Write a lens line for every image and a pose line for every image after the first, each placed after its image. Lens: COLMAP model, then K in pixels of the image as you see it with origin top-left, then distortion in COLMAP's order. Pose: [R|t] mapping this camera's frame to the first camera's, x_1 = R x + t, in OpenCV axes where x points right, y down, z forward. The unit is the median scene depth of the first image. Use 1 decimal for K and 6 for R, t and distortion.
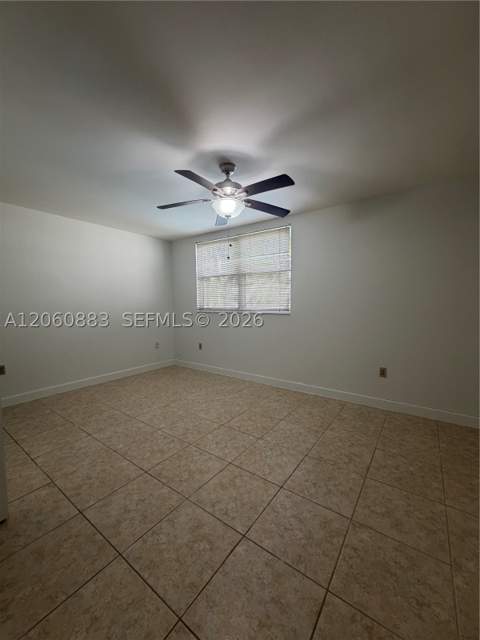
lens RADIAL K [[254.5, 0, 240.8], [0, 254.5, 320.5], [0, 0, 1]] dist [-0.005941, 0.000347]
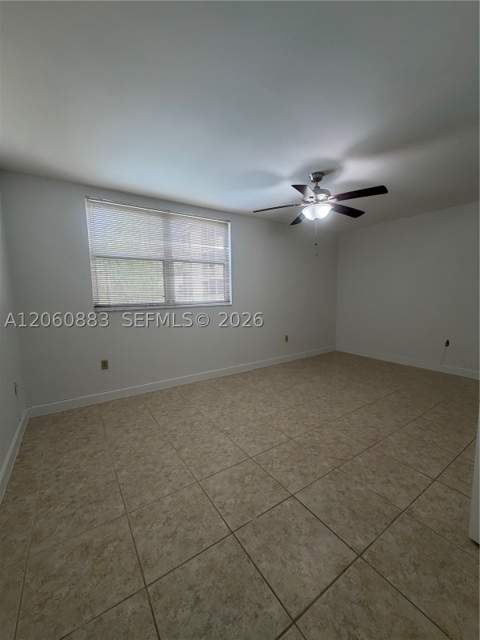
lens RADIAL K [[254.5, 0, 240.2], [0, 254.5, 319.7], [0, 0, 1]] dist [-0.005941, 0.000347]
pose [[0.354681, -0.100442, 0.929577, -0.895942], [0.079698, 0.993842, 0.076977, -0.048036], [-0.931584, 0.046783, 0.360502, 0.640748]]
